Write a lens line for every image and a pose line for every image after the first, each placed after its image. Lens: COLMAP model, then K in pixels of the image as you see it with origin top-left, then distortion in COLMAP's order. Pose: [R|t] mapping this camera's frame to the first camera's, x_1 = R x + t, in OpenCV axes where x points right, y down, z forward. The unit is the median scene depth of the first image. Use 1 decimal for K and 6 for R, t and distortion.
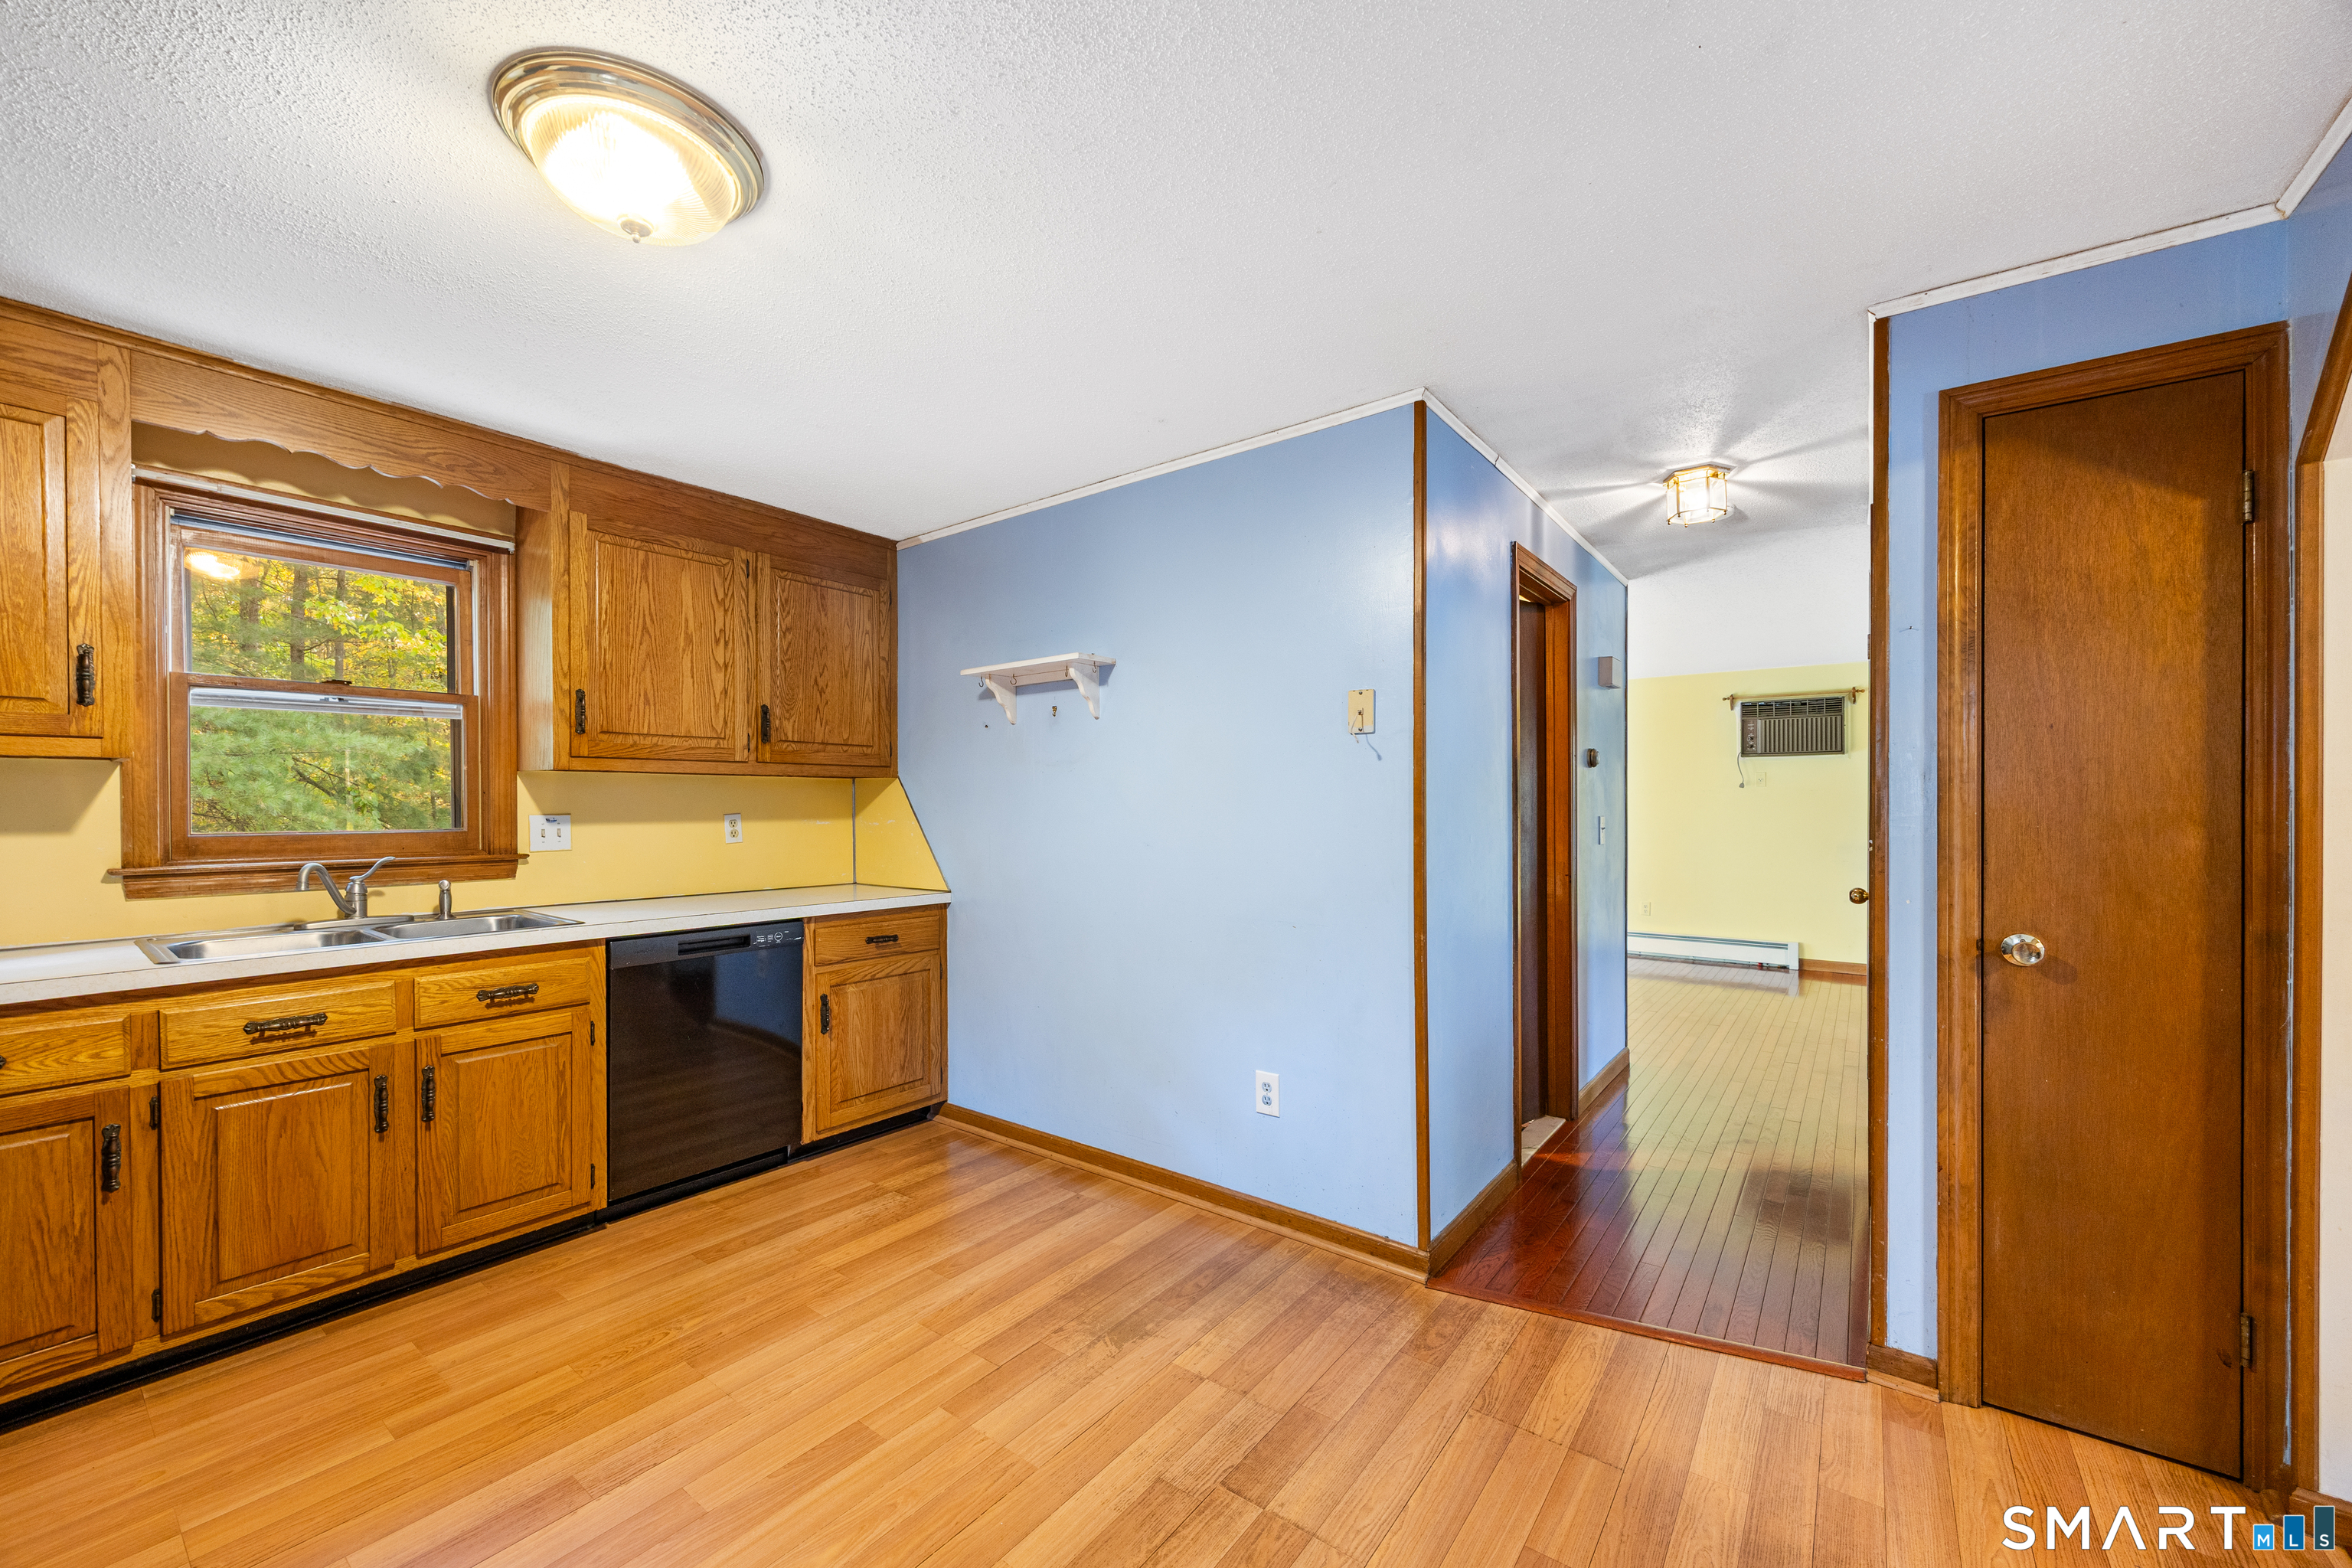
lens RADIAL K [[918.5, 0, 1186.8], [0, 918.5, 799.9], [0, 0, 1]] dist [-0.007245, 0.001264]
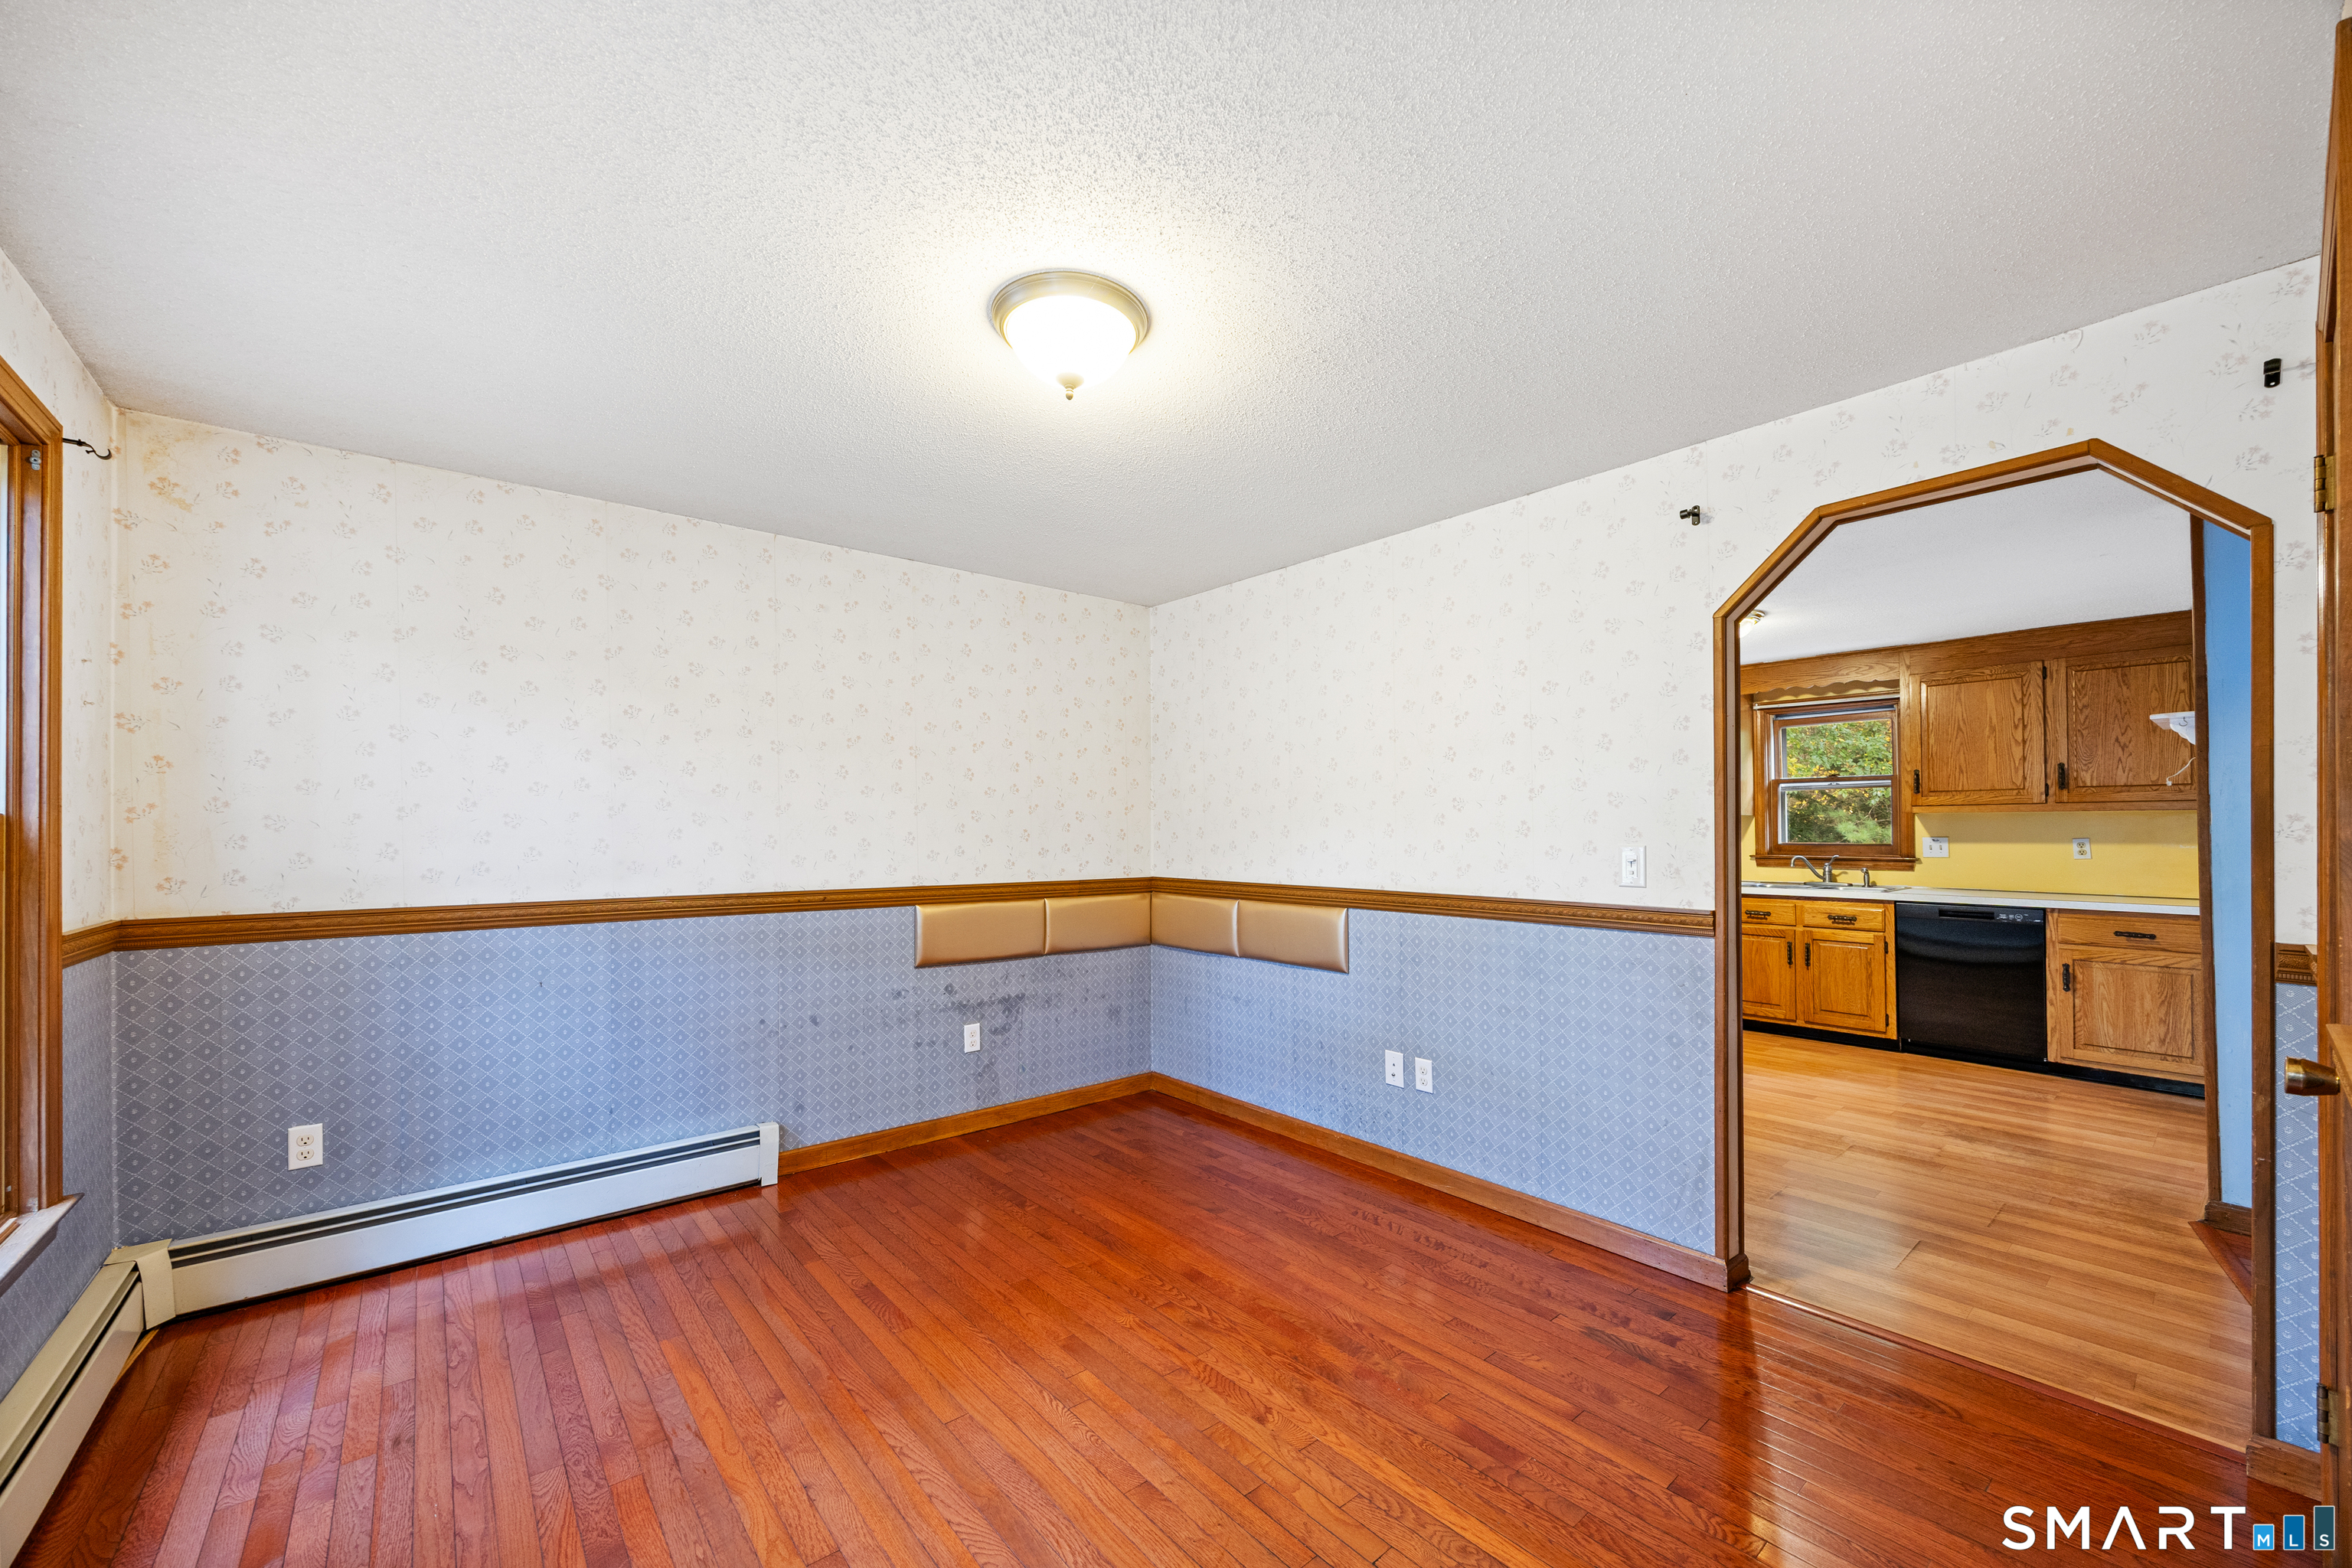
lens RADIAL K [[918.5, 0, 1162.8], [0, 918.5, 810.8], [0, 0, 1]] dist [-0.007245, 0.001264]
pose [[-0.243314, -0.025091, -0.969623, 1.638183], [0.001458, 0.999655, -0.026234, 0.009577], [0.969946, -0.007797, -0.243194, -0.029723]]
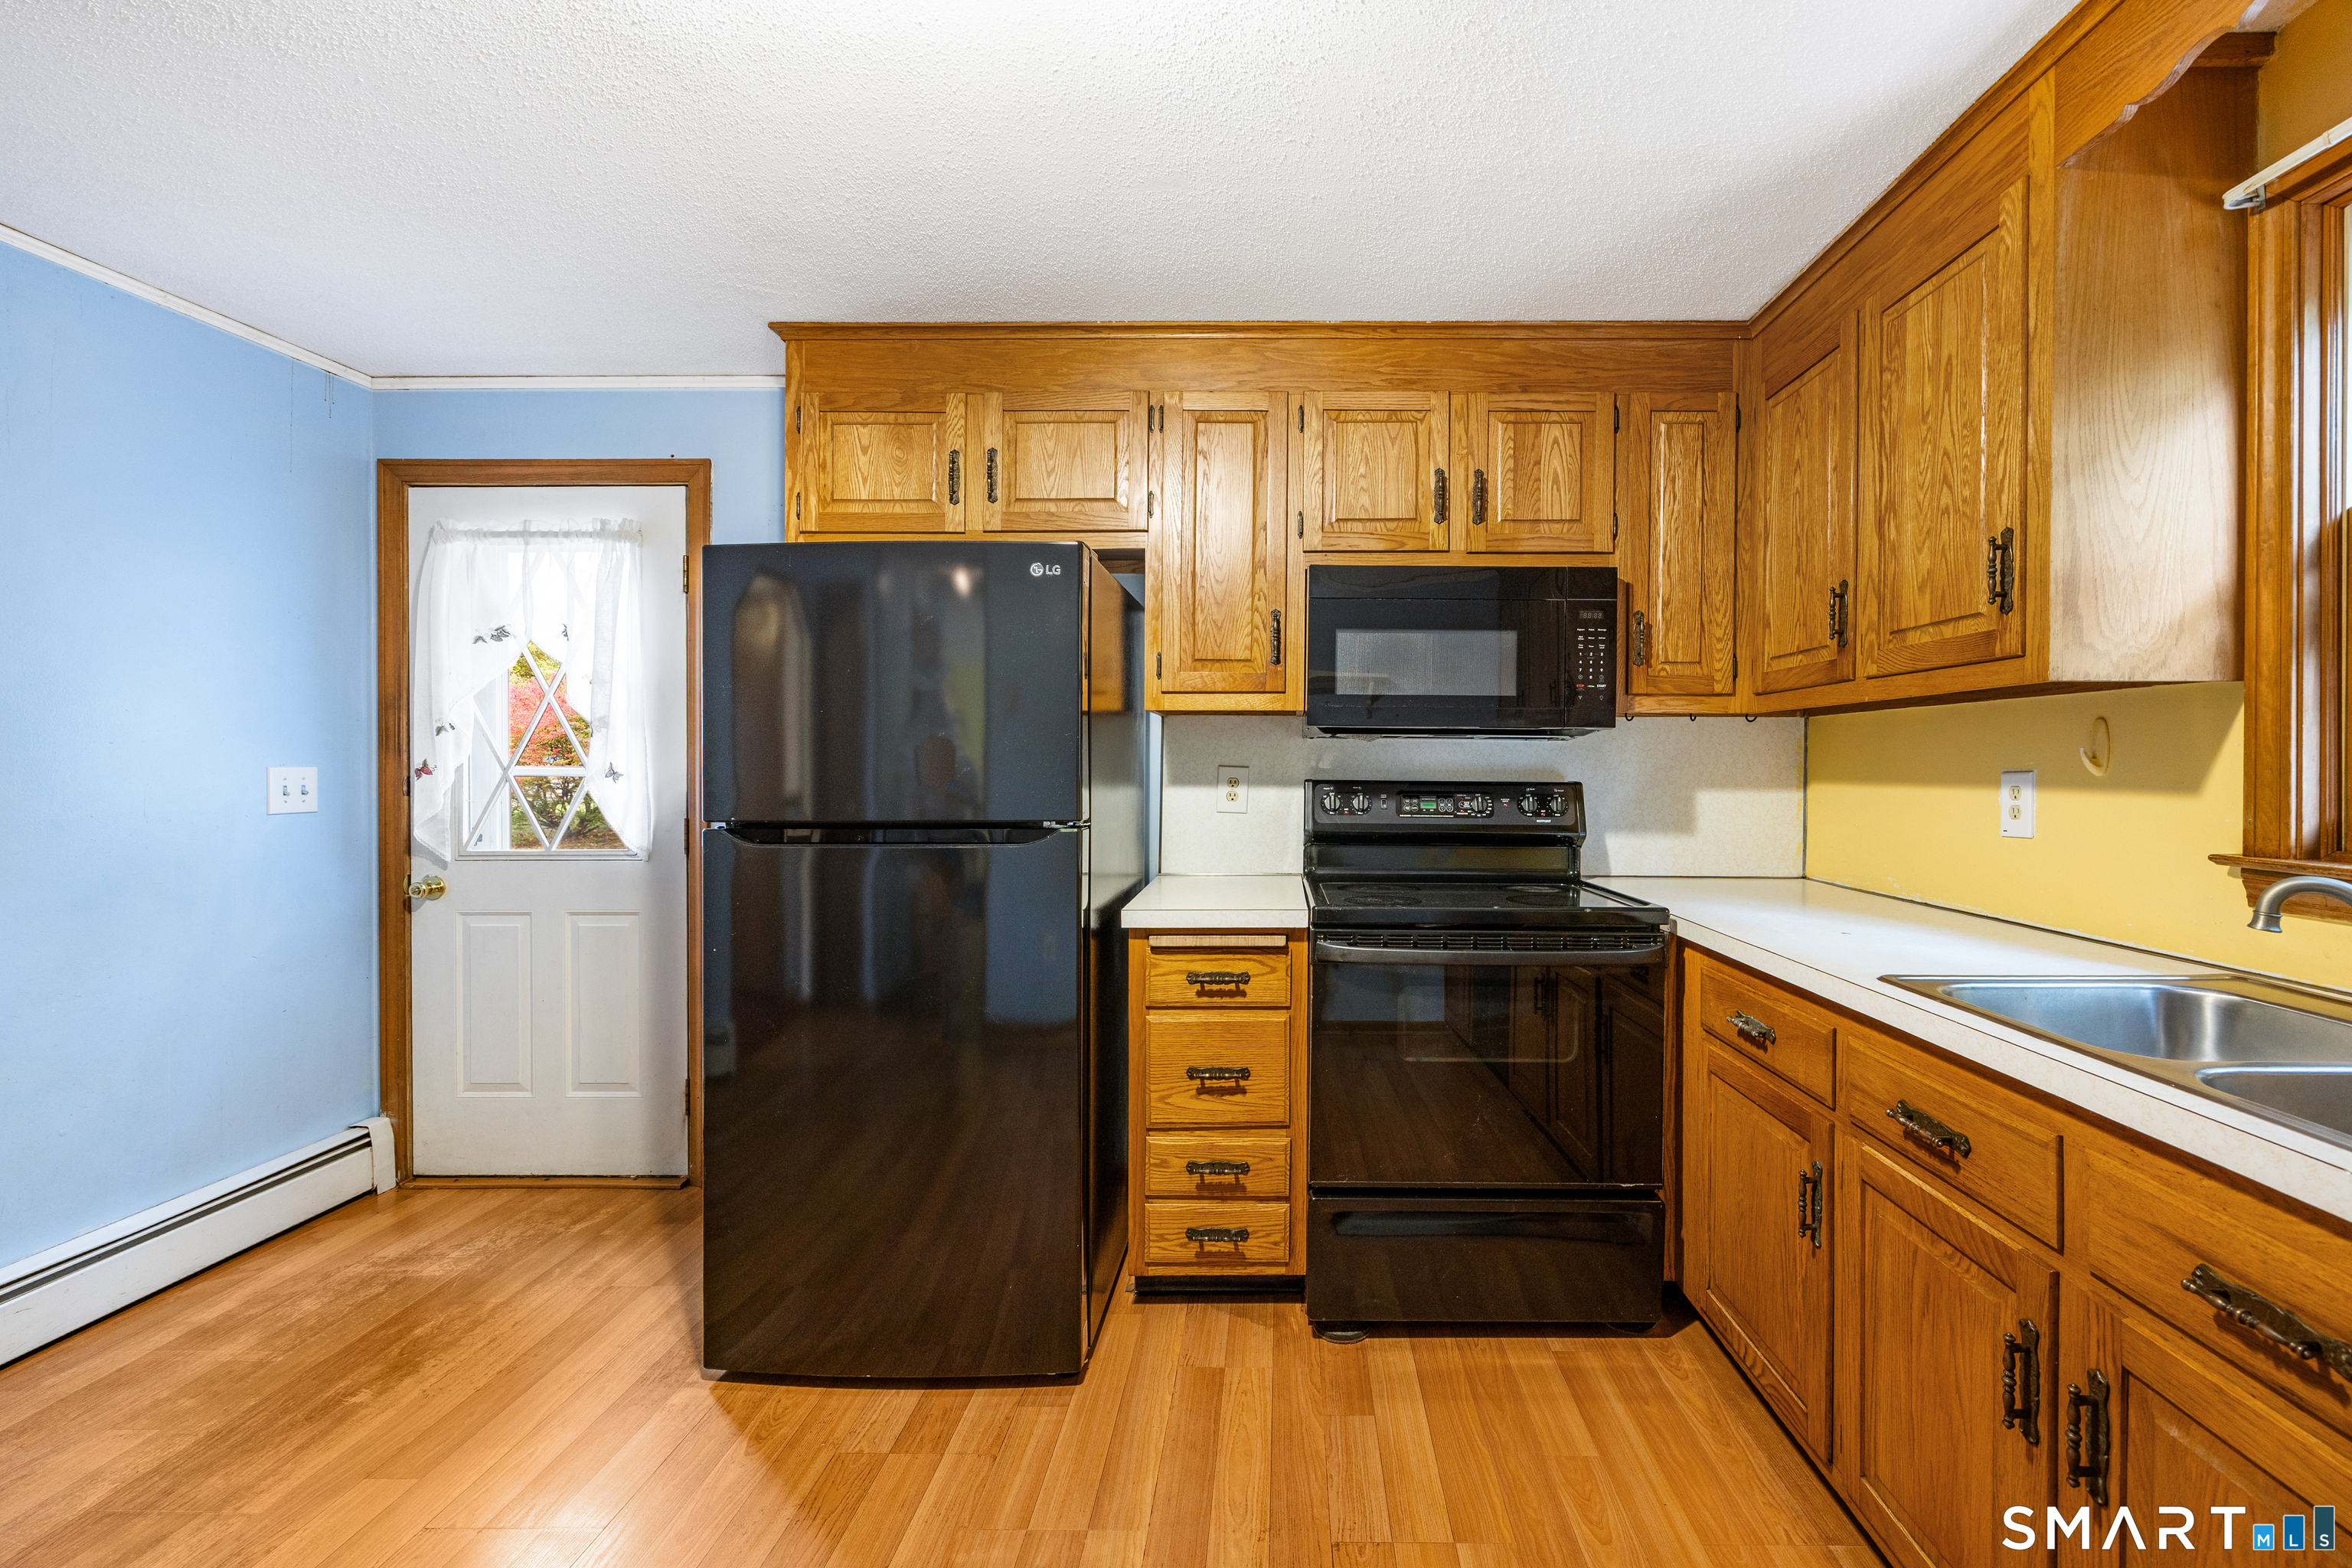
lens RADIAL K [[918.5, 0, 1334.7], [0, 918.5, 768.3], [0, 0, 1]] dist [-0.007245, 0.001264]
pose [[-0.803267, -0.004753, -0.595600, -0.274717], [-0.007053, 0.999974, 0.001532, 0.017477], [0.595577, 0.005431, -0.803280, 0.988093]]
